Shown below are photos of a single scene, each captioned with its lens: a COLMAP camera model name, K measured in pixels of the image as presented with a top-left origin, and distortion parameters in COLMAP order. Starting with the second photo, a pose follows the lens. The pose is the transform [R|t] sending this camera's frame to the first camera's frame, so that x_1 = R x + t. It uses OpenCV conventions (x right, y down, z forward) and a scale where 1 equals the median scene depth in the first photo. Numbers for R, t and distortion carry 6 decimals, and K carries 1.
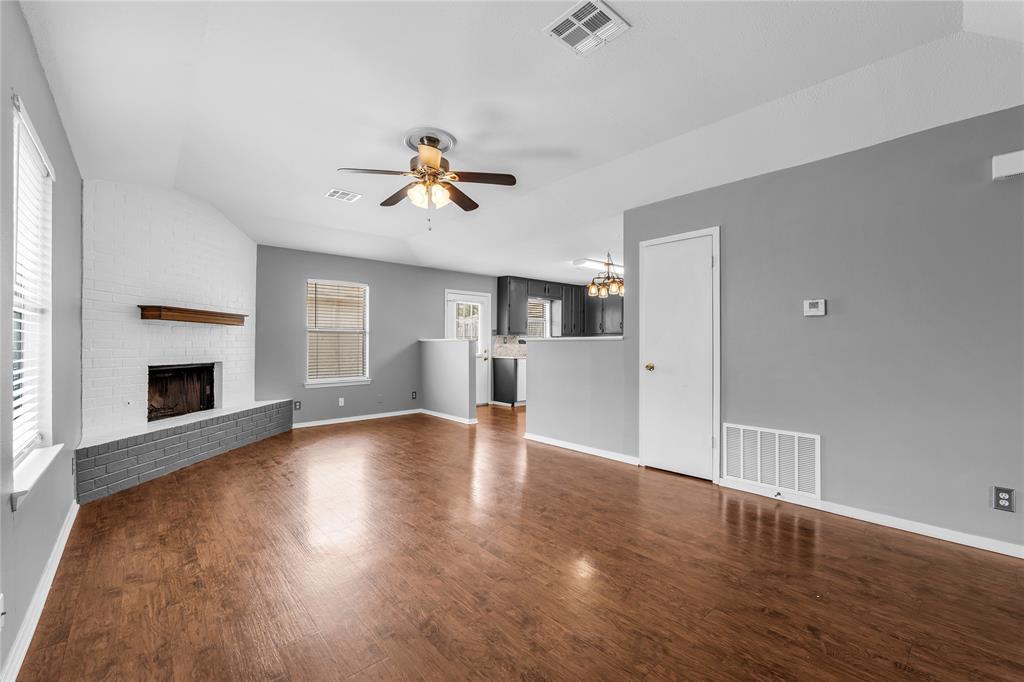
lens RADIAL K [[424.2, 0, 508.2], [0, 424.2, 341.6], [0, 0, 1]] dist [-0.011750, -0.000462]
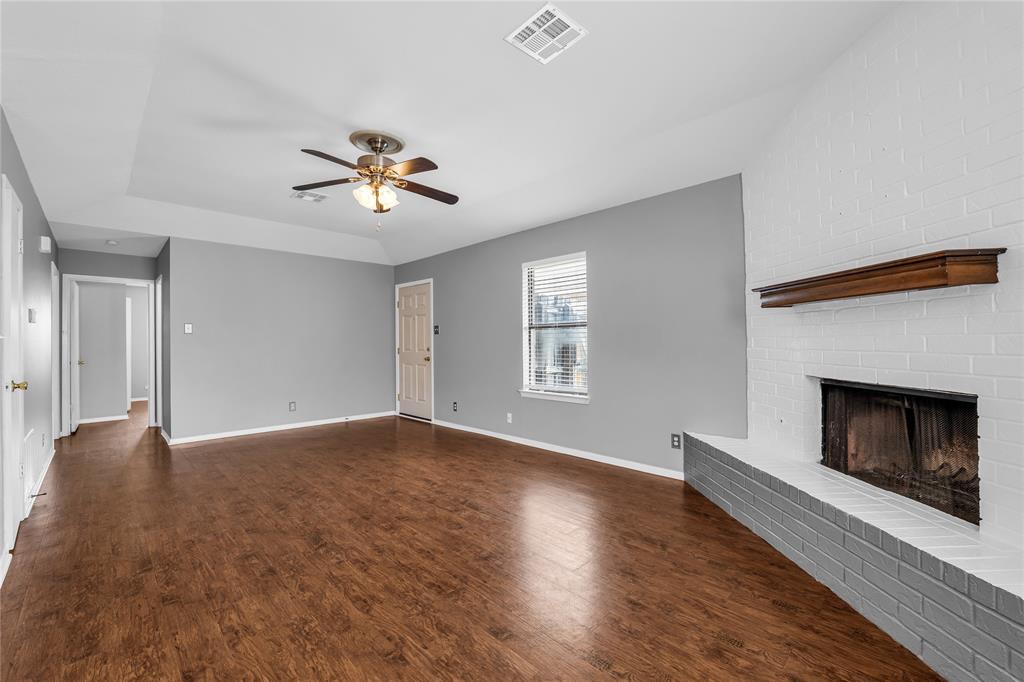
lens RADIAL K [[424.2, 0, 511.8], [0, 424.2, 337.8], [0, 0, 1]] dist [-0.011750, -0.000462]
pose [[-0.998396, 0.008983, -0.055891, -0.281947], [0.010080, 0.999762, -0.019372, 0.006964], [0.055703, -0.019904, -0.998249, 1.282170]]
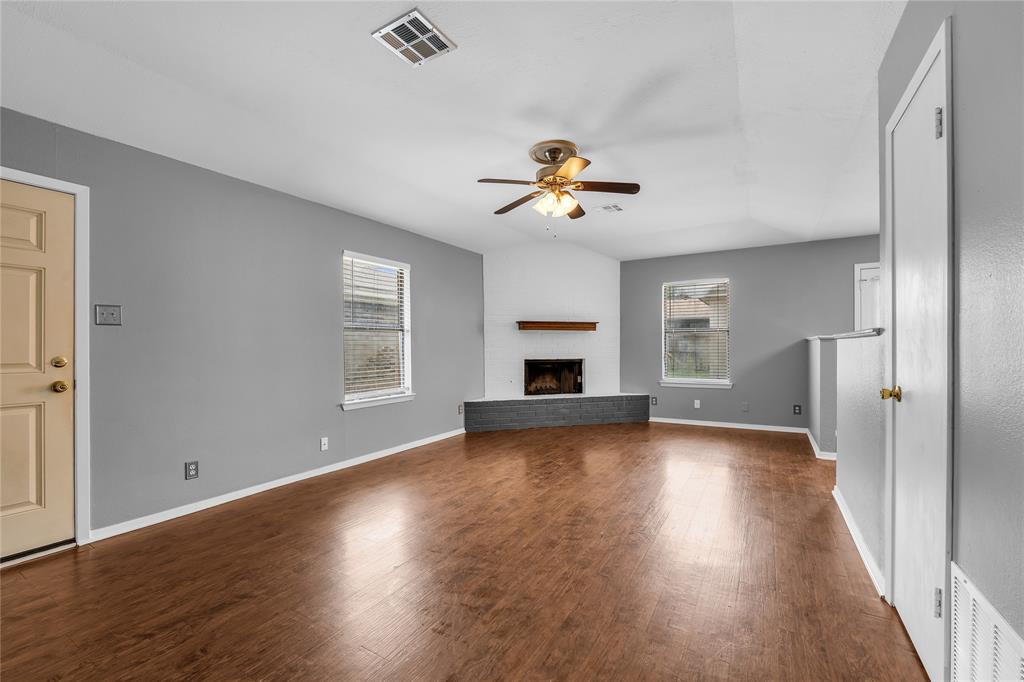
lens RADIAL K [[424.2, 0, 504.5], [0, 424.2, 347.4], [0, 0, 1]] dist [-0.011750, -0.000462]
pose [[0.294286, 0.003638, -0.955710, 0.502536], [0.012250, 0.999896, 0.007578, -0.000011], [0.955639, -0.013937, 0.294211, 0.361977]]
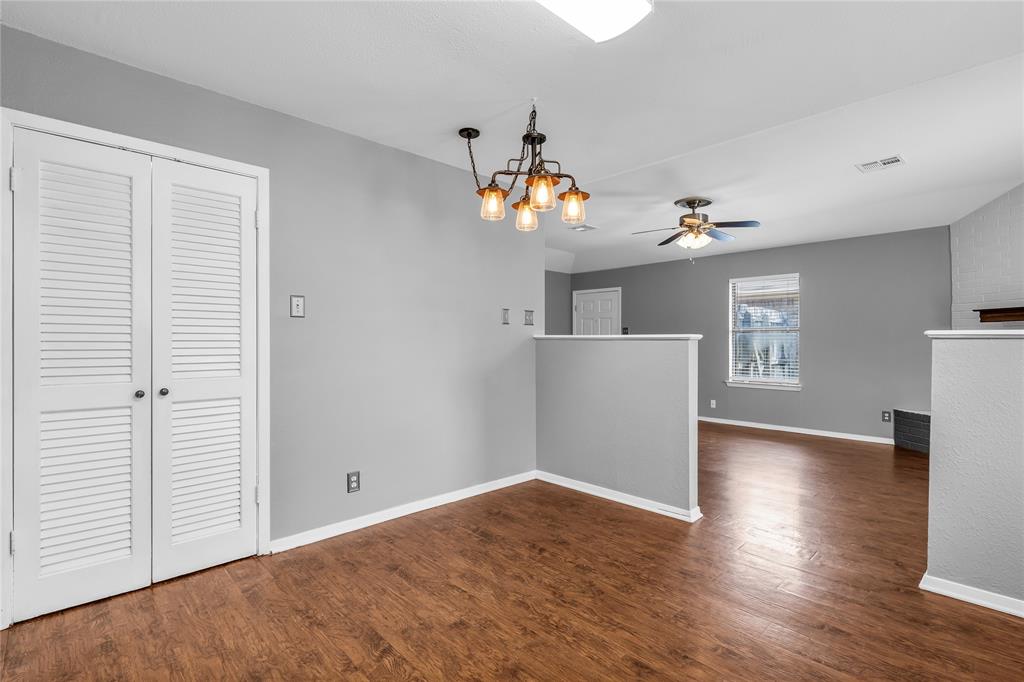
lens RADIAL K [[479.0, 0, 509.4], [0, 479.0, 340.0], [0, 0, 1]] dist [-0.001899, -0.000226]
pose [[-0.999468, -0.002996, -0.032484, 0.313047], [-0.002554, 0.999904, -0.013653, 0.011262], [0.032522, -0.013563, -0.999379, 1.661722]]
